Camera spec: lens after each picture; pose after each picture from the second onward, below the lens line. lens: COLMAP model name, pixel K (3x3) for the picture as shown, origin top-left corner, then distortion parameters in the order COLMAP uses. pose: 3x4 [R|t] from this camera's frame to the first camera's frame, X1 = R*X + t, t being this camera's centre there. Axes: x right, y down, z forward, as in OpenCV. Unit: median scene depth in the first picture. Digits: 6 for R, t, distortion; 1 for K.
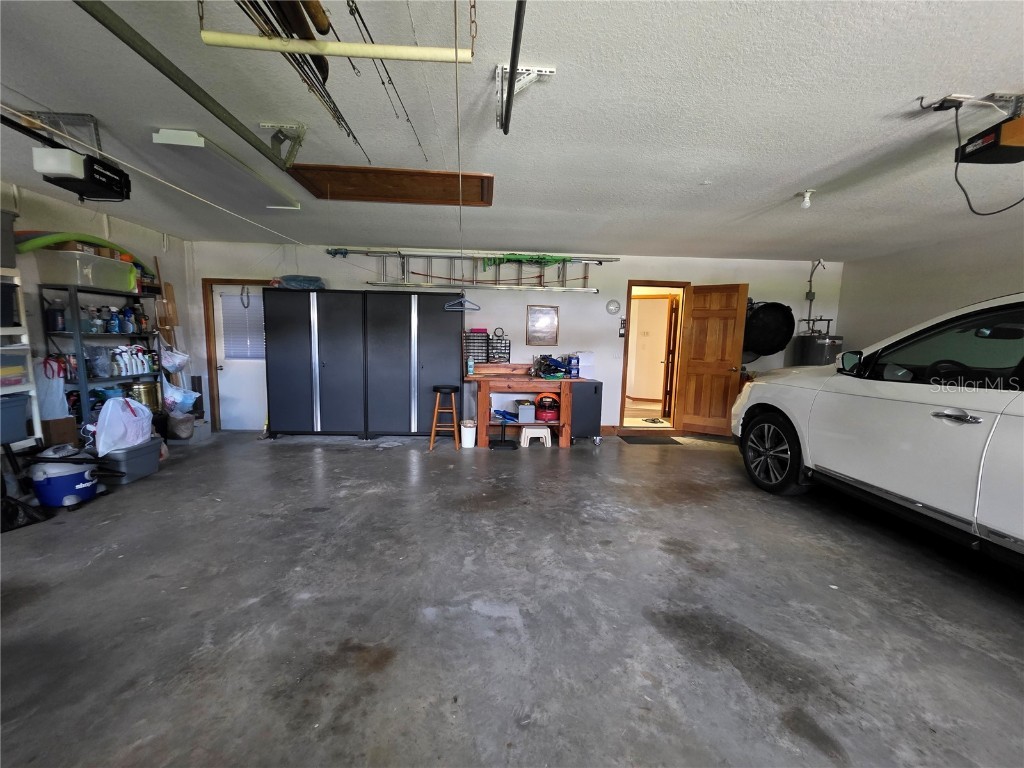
lens RADIAL K [[406.9, 0, 506.0], [0, 406.9, 385.0], [0, 0, 1]] dist [-0.000236, -0.000441]
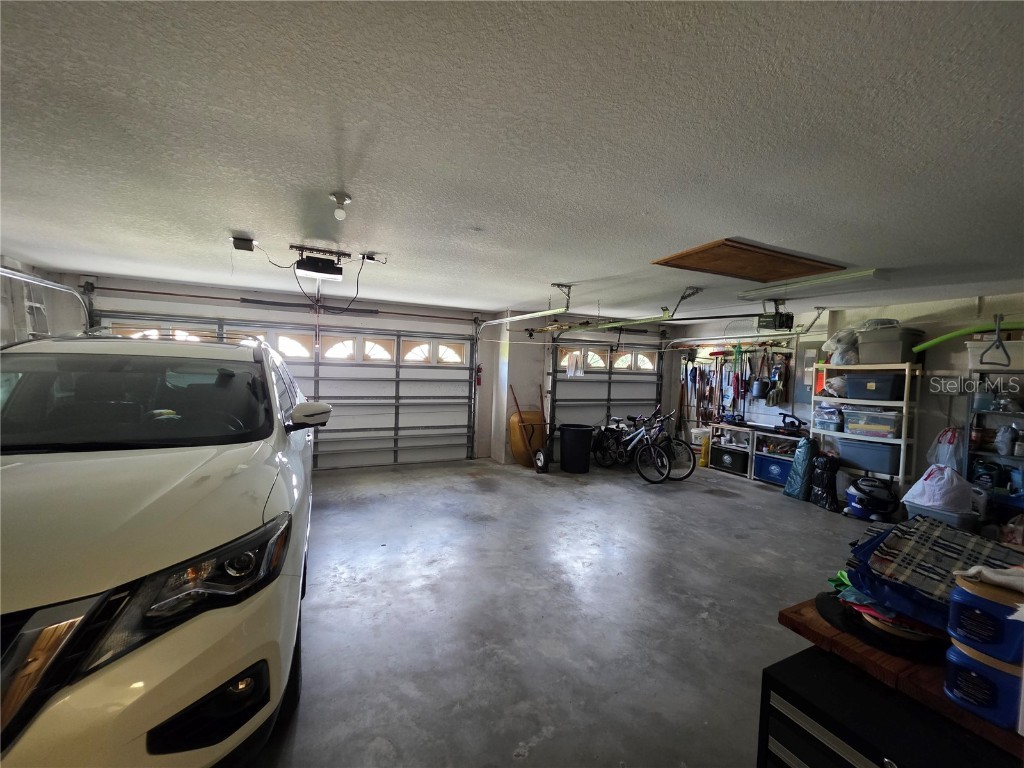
lens RADIAL K [[406.9, 0, 506.0], [0, 406.9, 385.0], [0, 0, 1]] dist [-0.000236, -0.000441]
pose [[-0.924858, -0.038957, -0.378313, 0.738426], [-0.098623, 0.985278, 0.139642, -0.273297], [0.367304, 0.166459, -0.915084, 1.866646]]
